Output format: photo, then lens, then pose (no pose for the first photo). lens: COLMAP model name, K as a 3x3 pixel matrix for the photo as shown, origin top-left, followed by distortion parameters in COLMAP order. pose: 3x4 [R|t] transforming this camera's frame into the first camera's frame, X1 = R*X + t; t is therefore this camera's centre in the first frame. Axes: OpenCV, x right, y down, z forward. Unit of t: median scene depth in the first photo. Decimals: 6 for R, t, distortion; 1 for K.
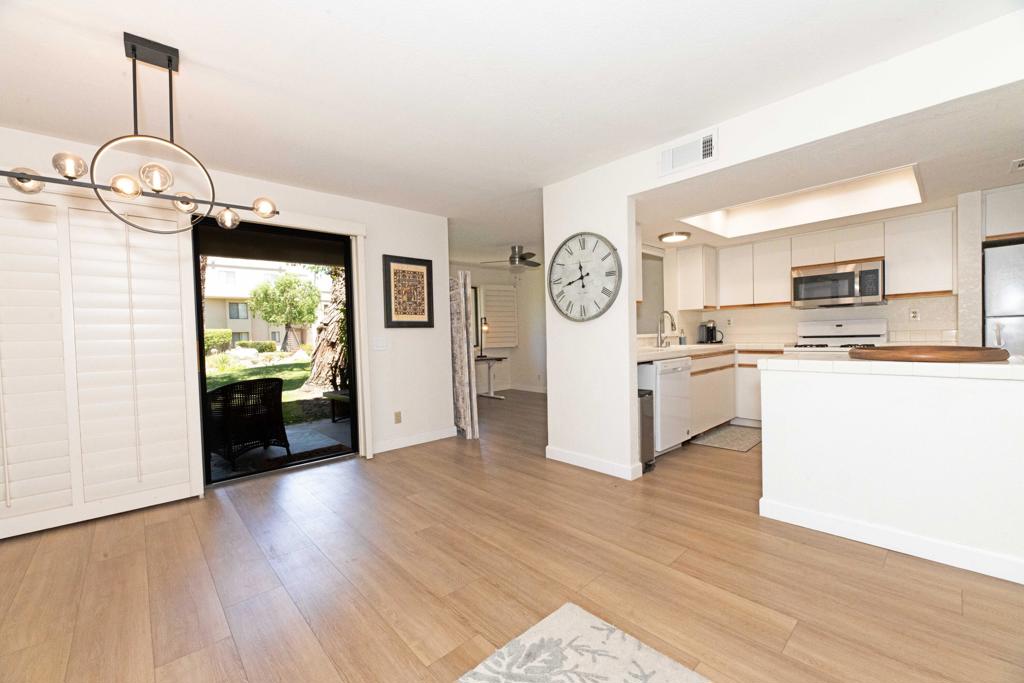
lens RADIAL K [[408.6, 0, 511.6], [0, 408.6, 339.3], [0, 0, 1]] dist [-0.010859, 0.000276]
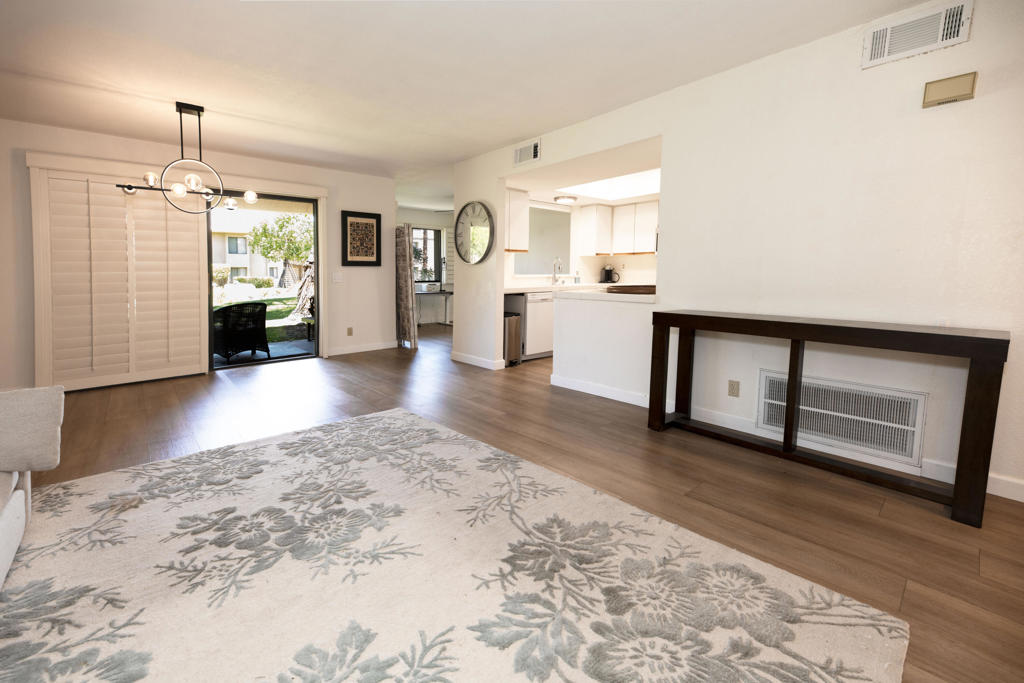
lens RADIAL K [[408.6, 0, 512.5], [0, 408.6, 292.0], [0, 0, 1]] dist [-0.010859, 0.000276]
pose [[0.999819, 0.018392, 0.004768, 0.263472], [-0.018527, 0.999376, 0.030085, 0.008770], [-0.004212, -0.030167, 0.999536, -0.369620]]
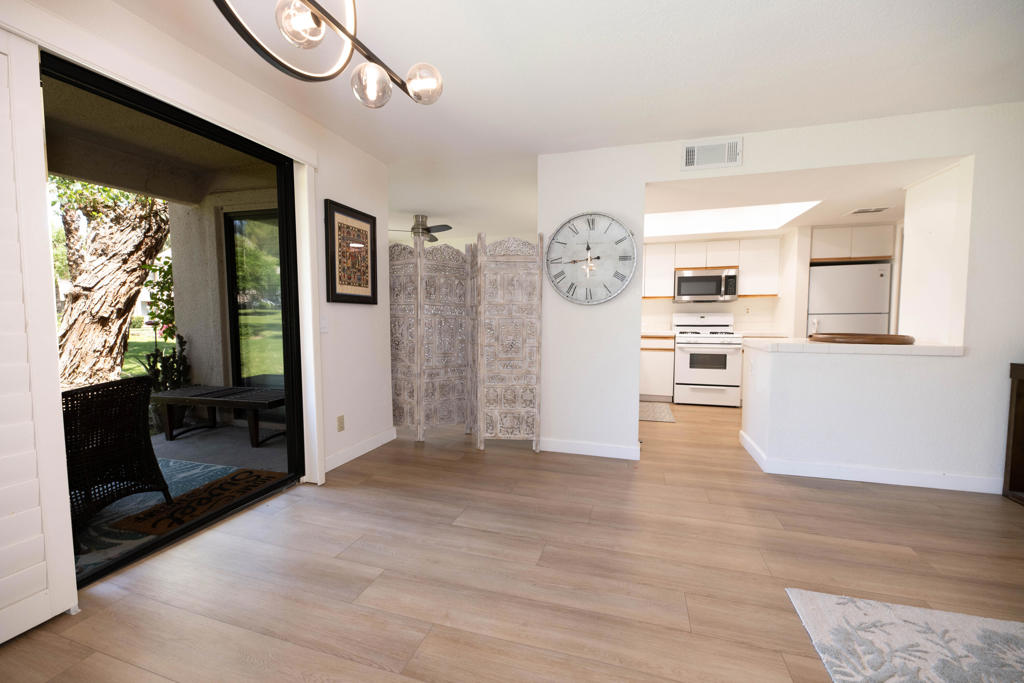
lens RADIAL K [[408.6, 0, 513.0], [0, 408.6, 339.2], [0, 0, 1]] dist [-0.010859, 0.000276]
pose [[0.867414, 0.002770, 0.497579, -0.376644], [-0.021160, 0.999285, 0.031325, 0.008642], [-0.497136, -0.037700, 0.866853, 0.201224]]
